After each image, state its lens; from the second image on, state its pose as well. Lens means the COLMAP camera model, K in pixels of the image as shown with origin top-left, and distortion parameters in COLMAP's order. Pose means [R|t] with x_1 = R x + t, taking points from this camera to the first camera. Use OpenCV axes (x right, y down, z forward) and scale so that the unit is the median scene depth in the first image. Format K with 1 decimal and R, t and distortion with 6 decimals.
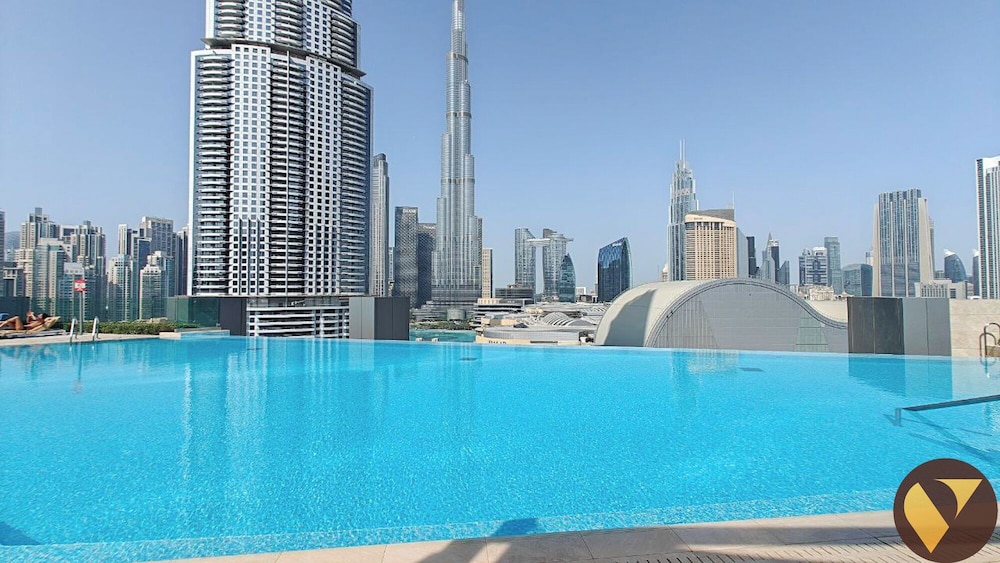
lens RADIAL K [[420.2, 0, 500.5], [0, 420.2, 282.0], [0, 0, 1]] dist [0.008744, -0.002841]
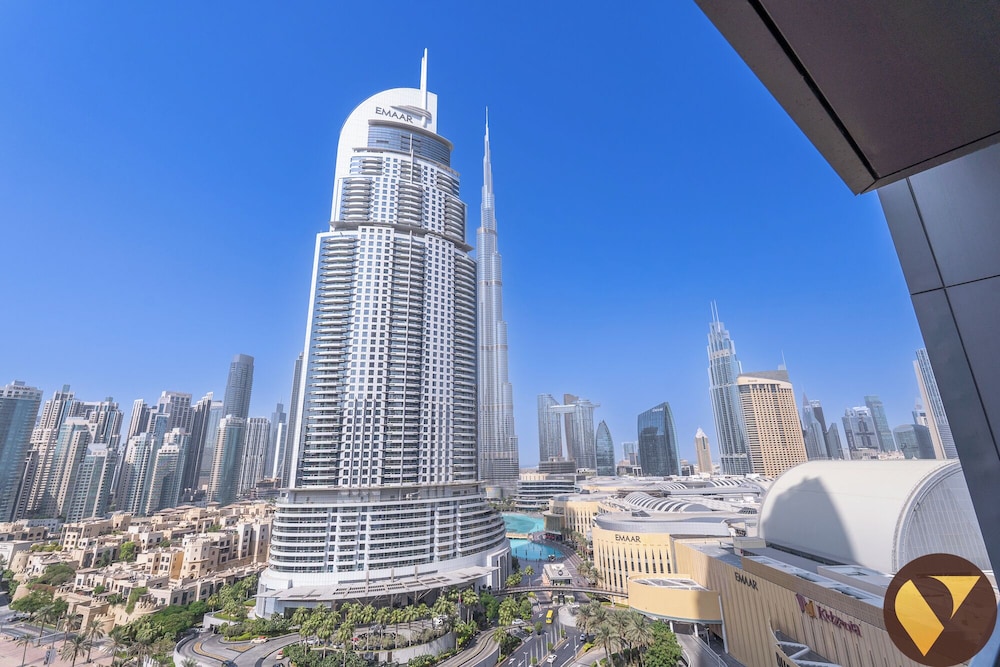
lens RADIAL K [[439.6, 0, 501.0], [0, 439.6, 332.9], [0, 0, 1]] dist [-0.004122, 0.000526]
pose [[0.999689, -0.022892, -0.009889, -0.272059], [0.019520, 0.965161, -0.260927, -0.030542], [0.015518, 0.260653, 0.965308, 0.049049]]
